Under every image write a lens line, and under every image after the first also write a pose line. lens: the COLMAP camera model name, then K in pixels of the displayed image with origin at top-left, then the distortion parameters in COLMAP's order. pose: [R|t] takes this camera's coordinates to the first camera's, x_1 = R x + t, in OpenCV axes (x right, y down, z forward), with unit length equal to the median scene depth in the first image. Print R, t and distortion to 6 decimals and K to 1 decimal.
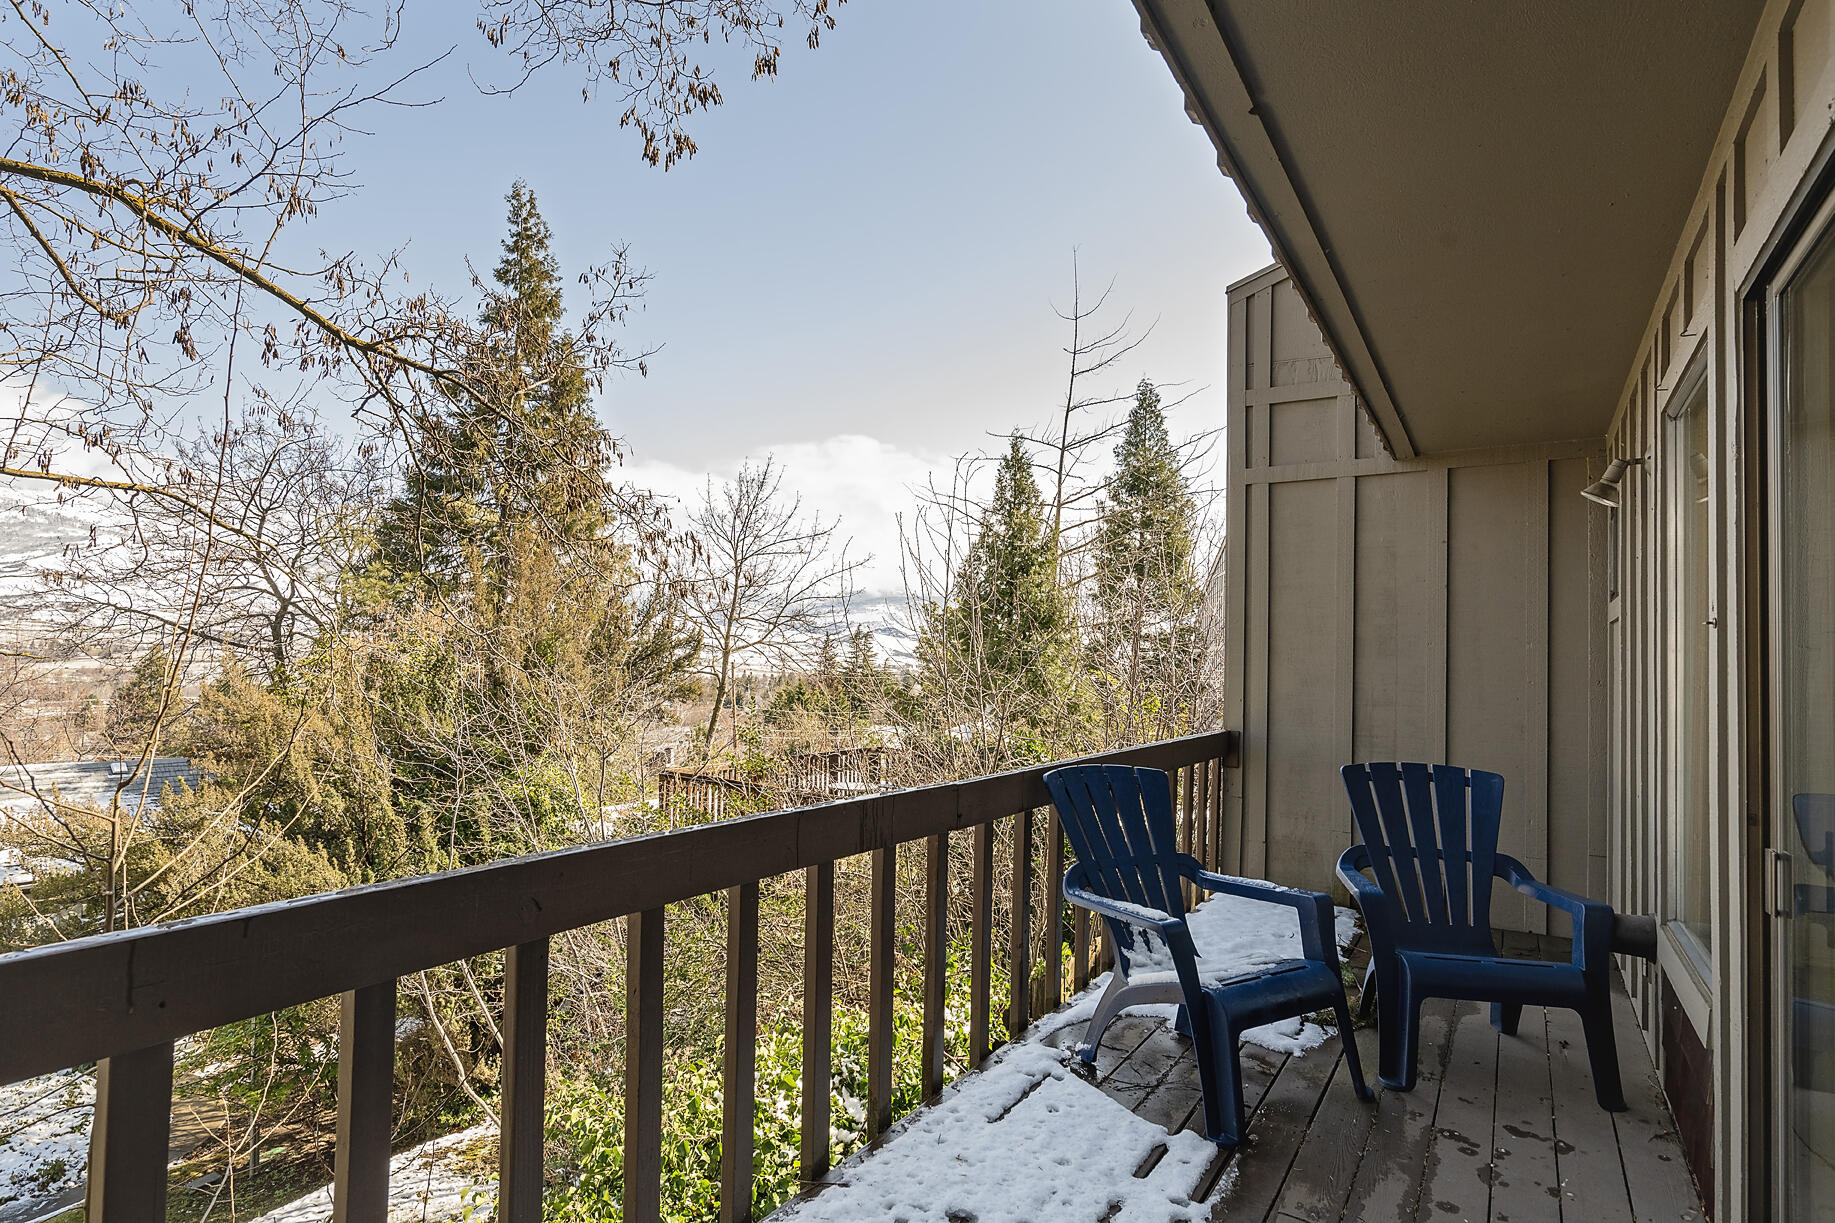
lens RADIAL K [[999.6, 0, 924.9], [0, 999.6, 633.0], [0, 0, 1]] dist [-0.001979, 0.000700]
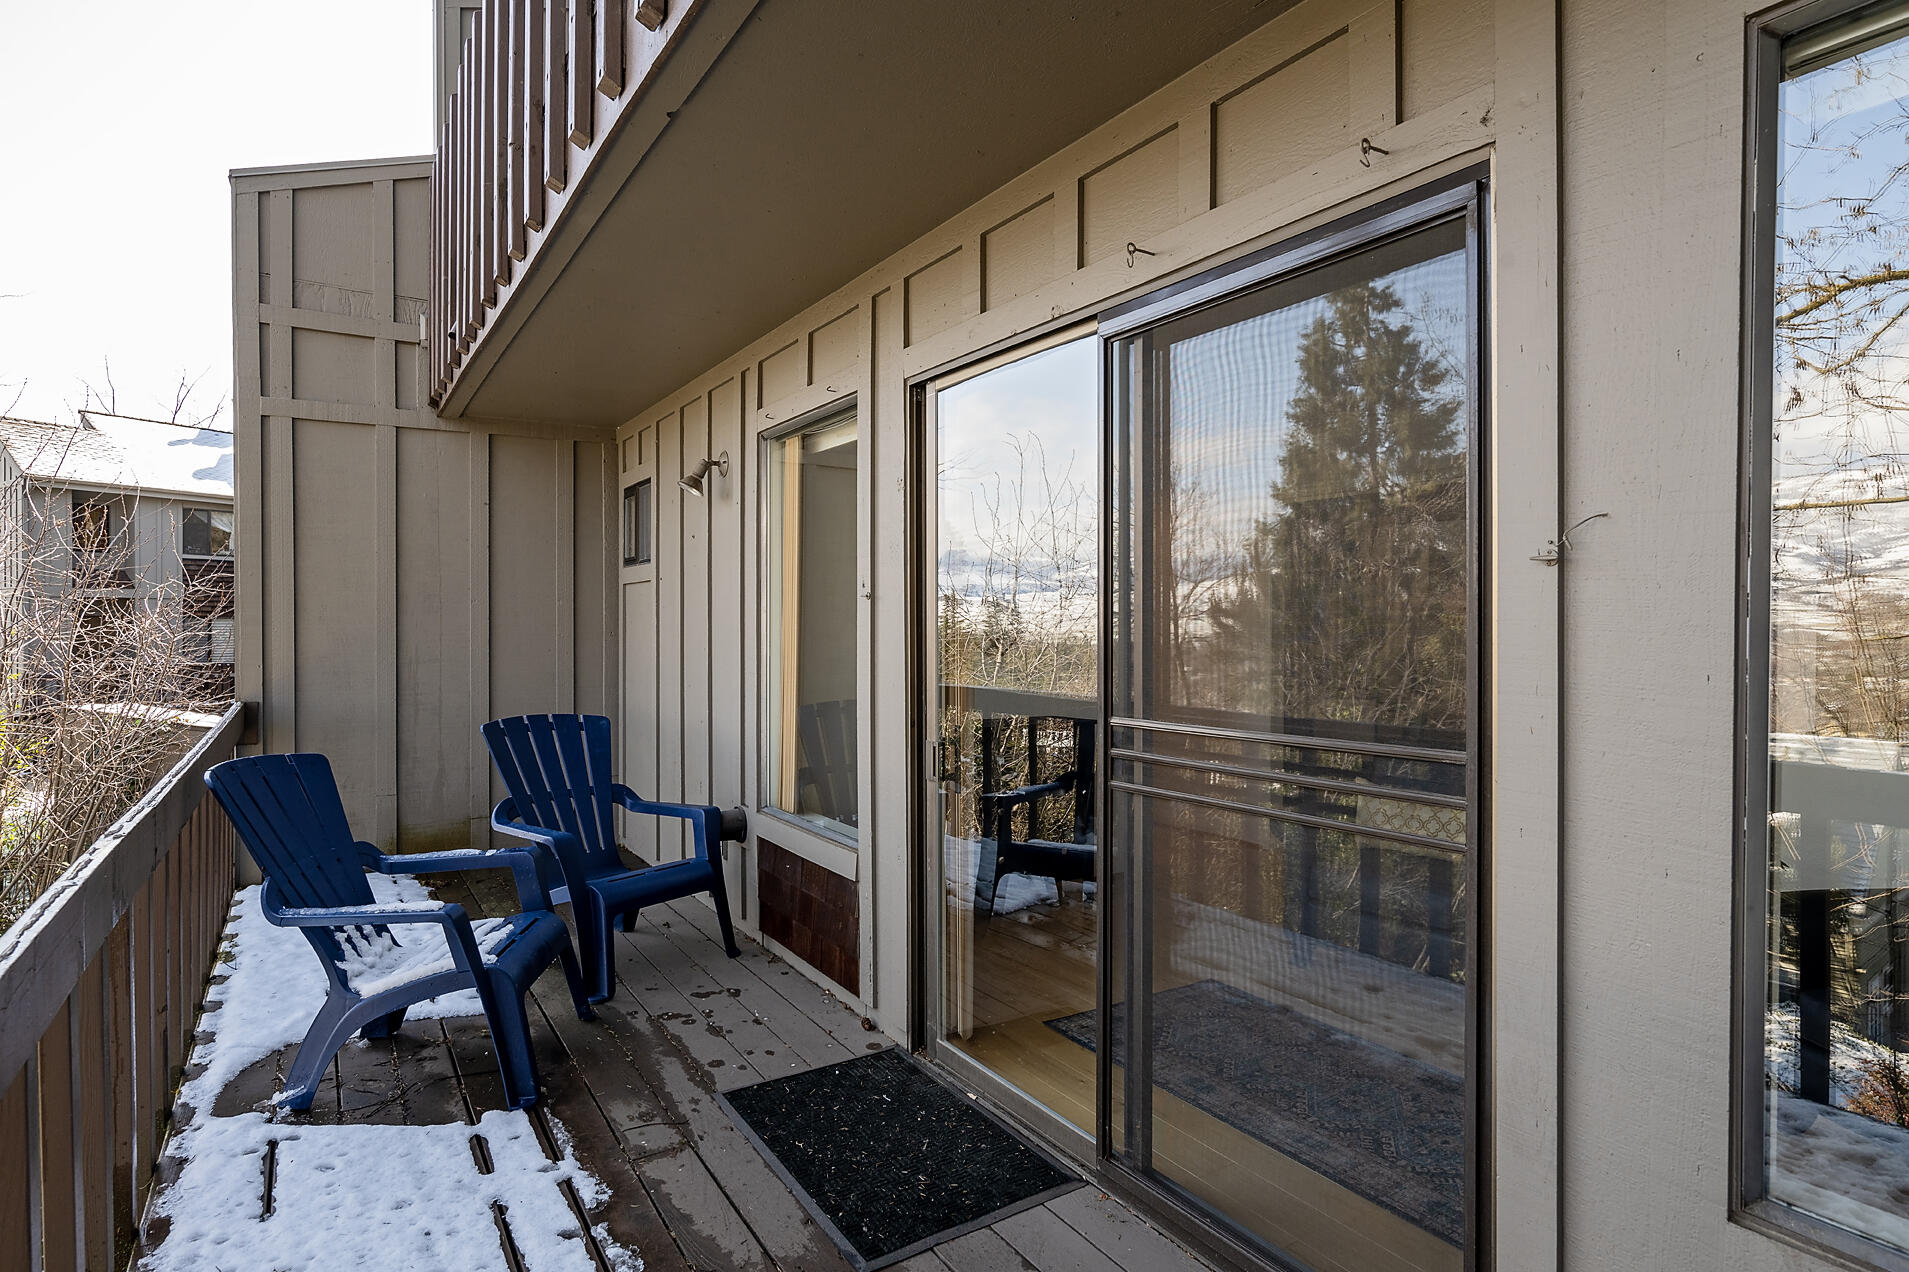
lens RADIAL K [[973.3, 0, 969.4], [0, 973.3, 637.0], [0, 0, 1]] dist [-0.005815, 0.000624]
pose [[0.441378, -0.033783, 0.896685, -0.306930], [-0.016569, 0.998814, 0.045786, -0.011861], [-0.897168, -0.035066, 0.440295, 0.155067]]
